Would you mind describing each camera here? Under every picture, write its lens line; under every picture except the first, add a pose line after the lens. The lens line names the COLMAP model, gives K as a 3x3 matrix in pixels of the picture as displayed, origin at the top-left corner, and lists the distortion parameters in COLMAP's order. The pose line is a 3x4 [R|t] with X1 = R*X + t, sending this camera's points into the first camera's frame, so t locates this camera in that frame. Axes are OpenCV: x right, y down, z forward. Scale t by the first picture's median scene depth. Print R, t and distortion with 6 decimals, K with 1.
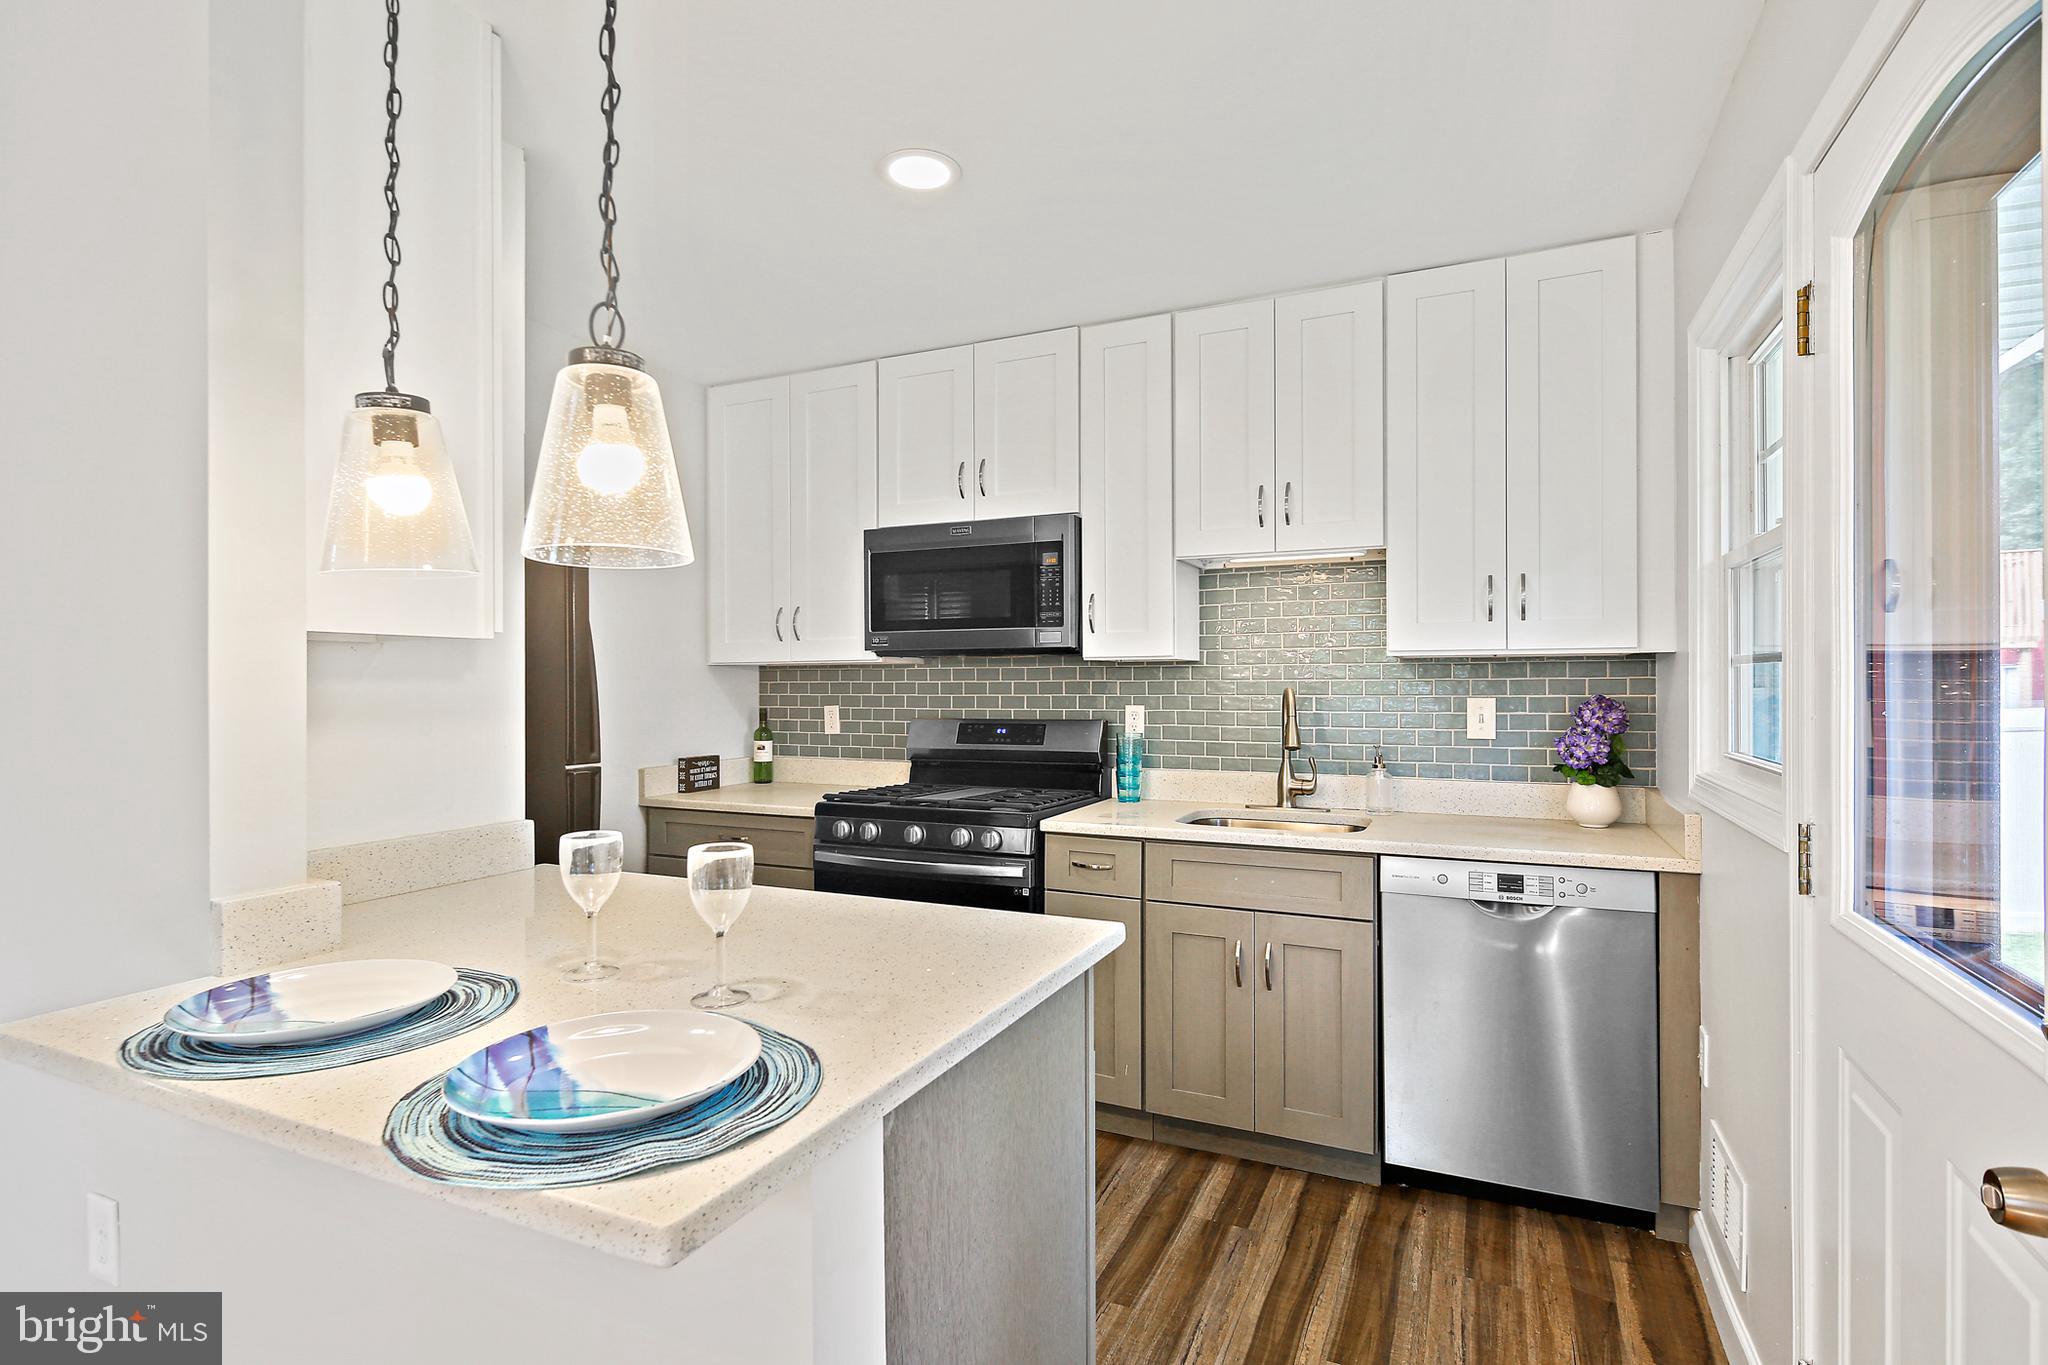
lens RADIAL K [[1021.0, 0, 1041.6], [0, 1021.0, 677.6], [0, 0, 1]] dist [0.017702, -0.008700]
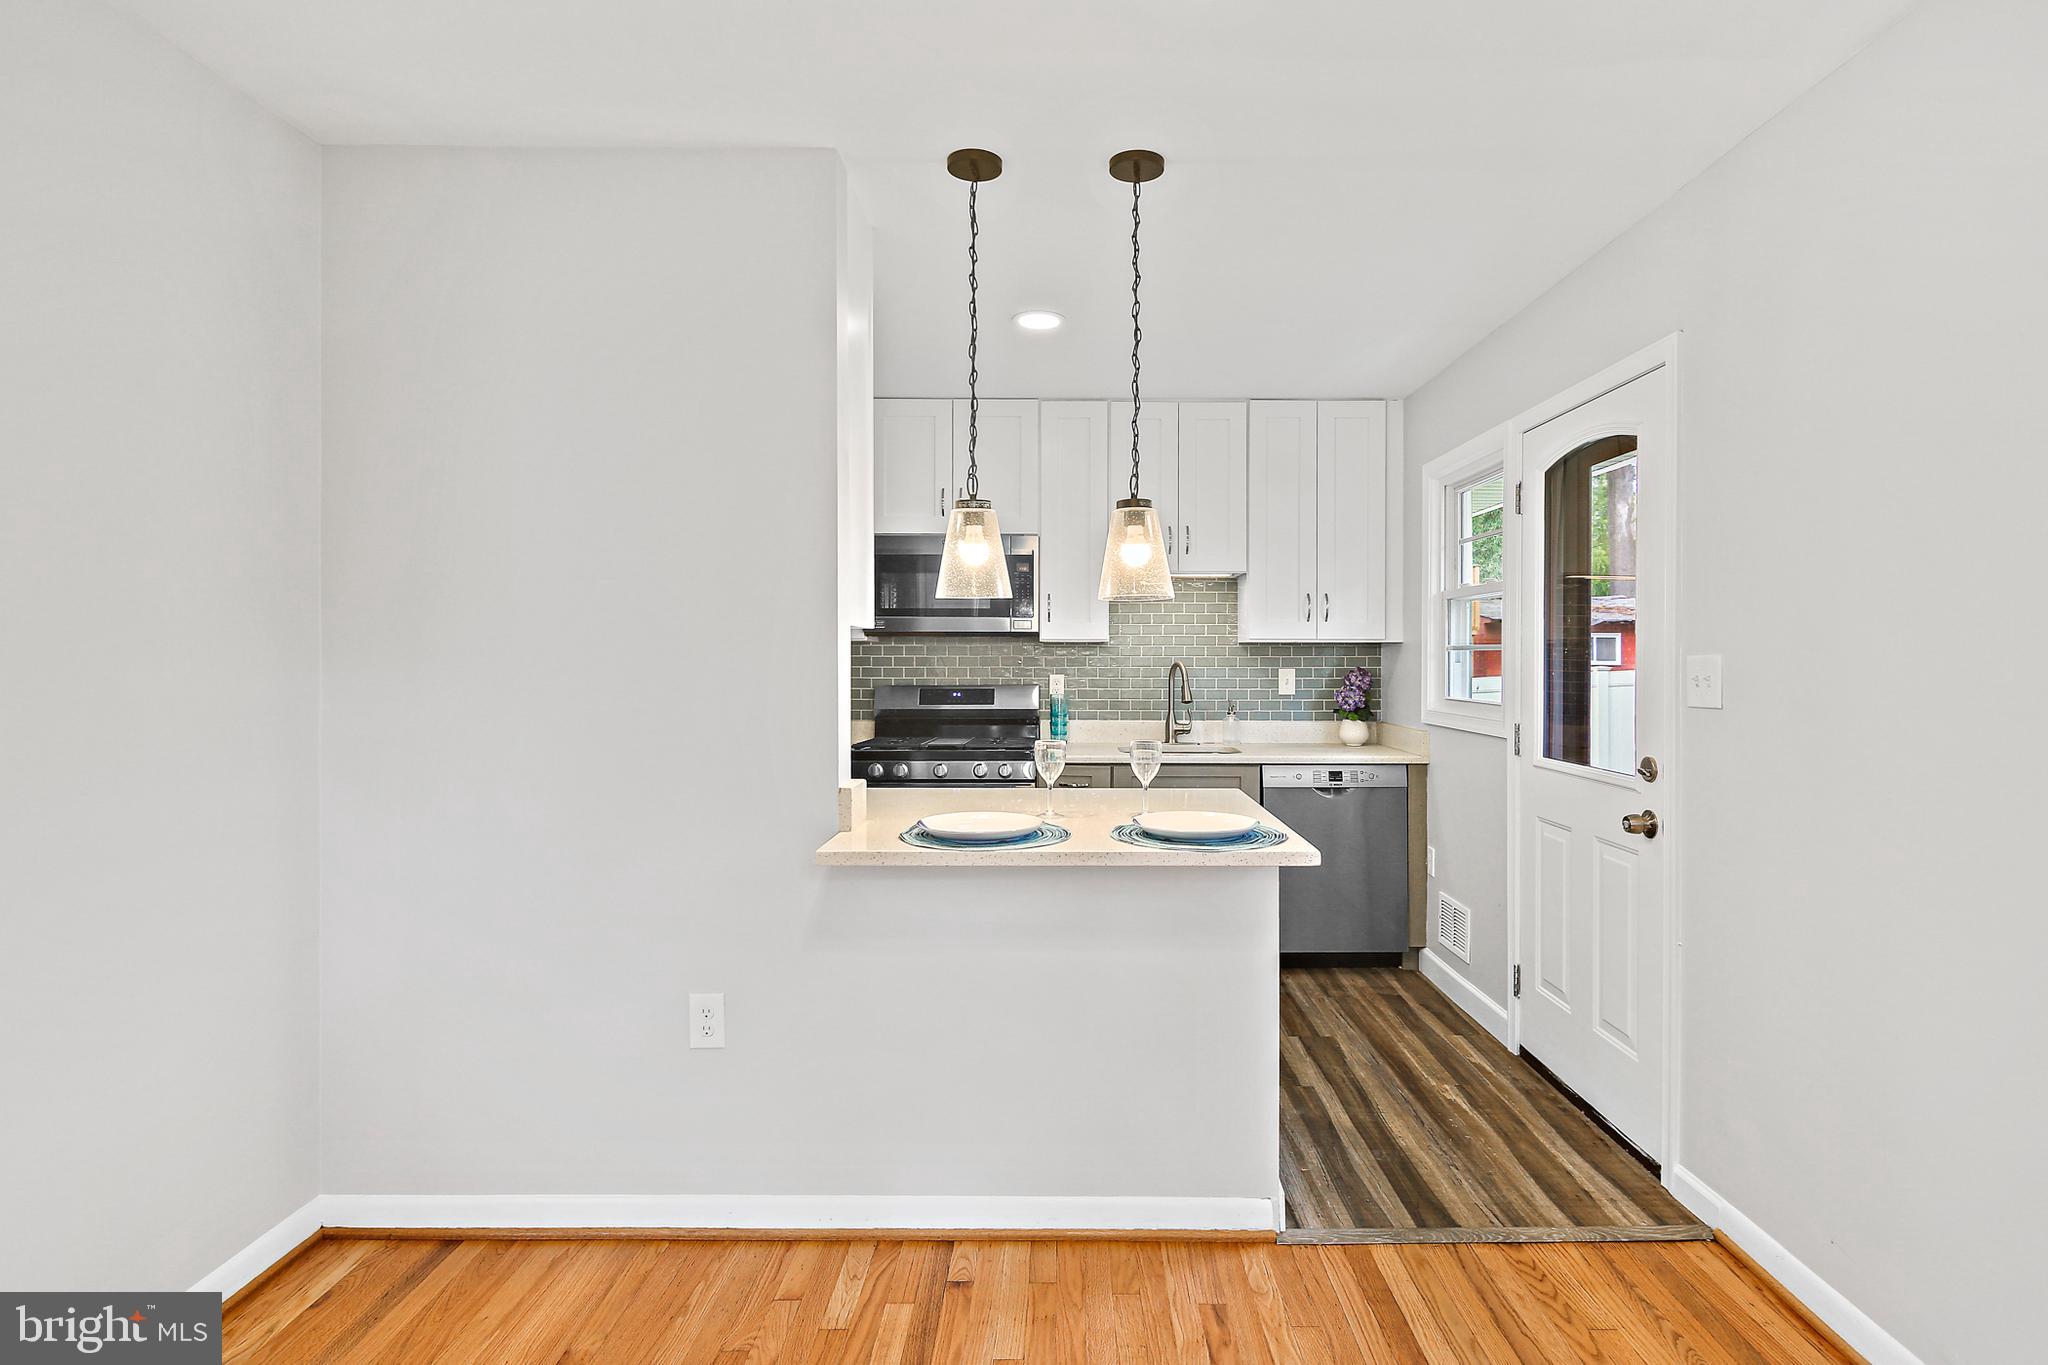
lens RADIAL K [[1021.0, 0, 1087.2], [0, 1021.0, 658.6], [0, 0, 1]] dist [0.017702, -0.008700]
pose [[0.909194, 0.004454, 0.416348, -0.519563], [-0.007481, 0.999956, 0.005640, -0.002851], [-0.416305, -0.008243, 0.909188, -0.312906]]
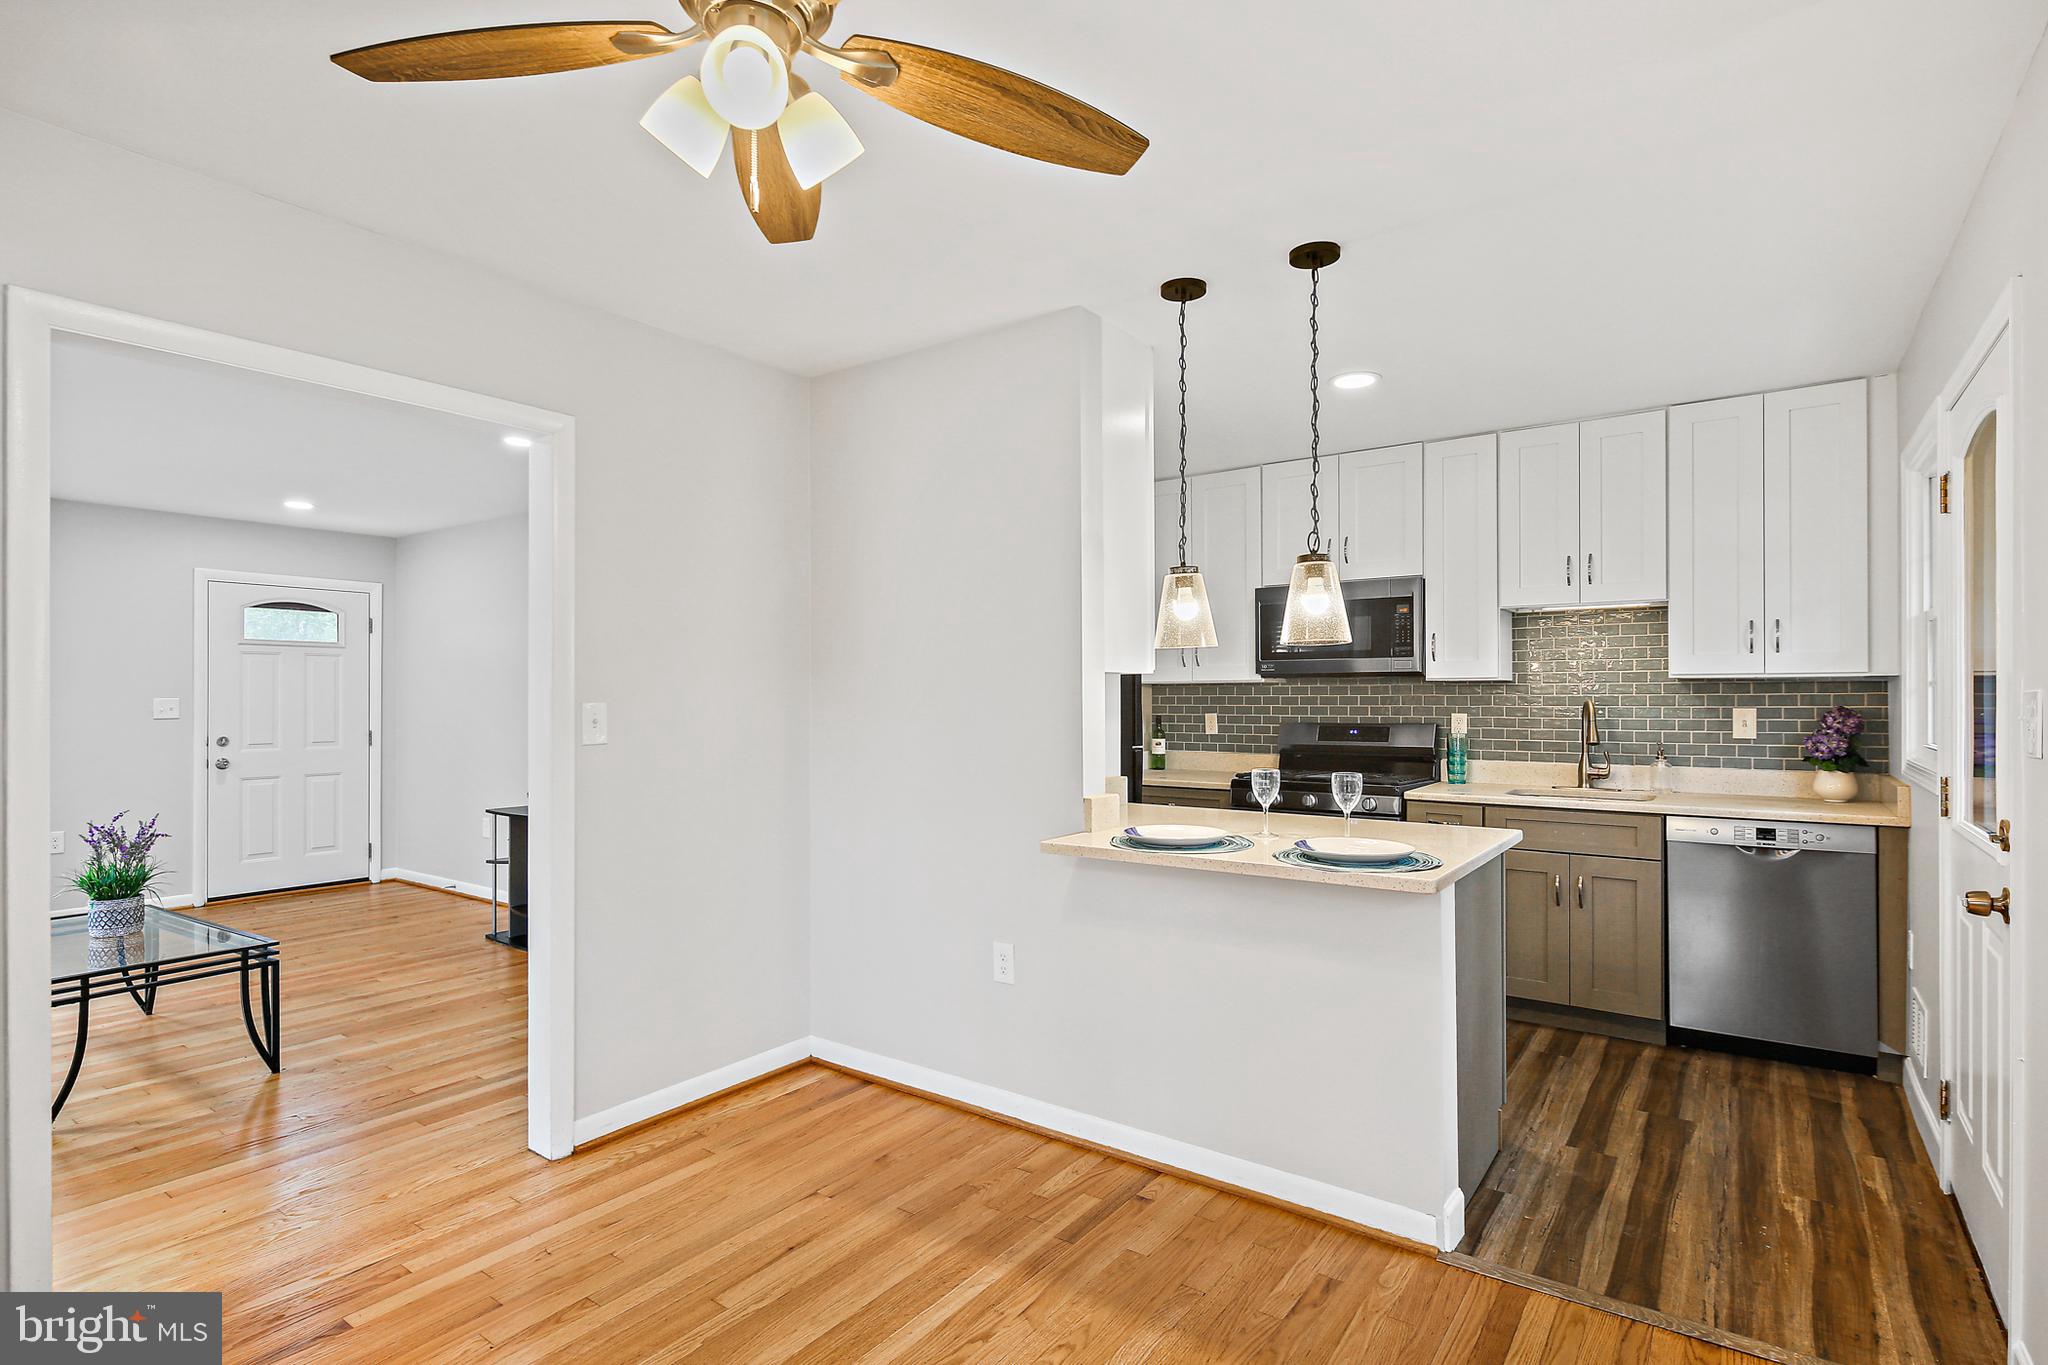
lens RADIAL K [[1021.0, 0, 1047.9], [0, 1021.0, 694.8], [0, 0, 1]] dist [0.017702, -0.008700]
pose [[0.981611, -0.000874, -0.190891, -0.217375], [0.001724, 0.999989, 0.004290, -0.004900], [0.190885, -0.004540, 0.981602, -0.514283]]
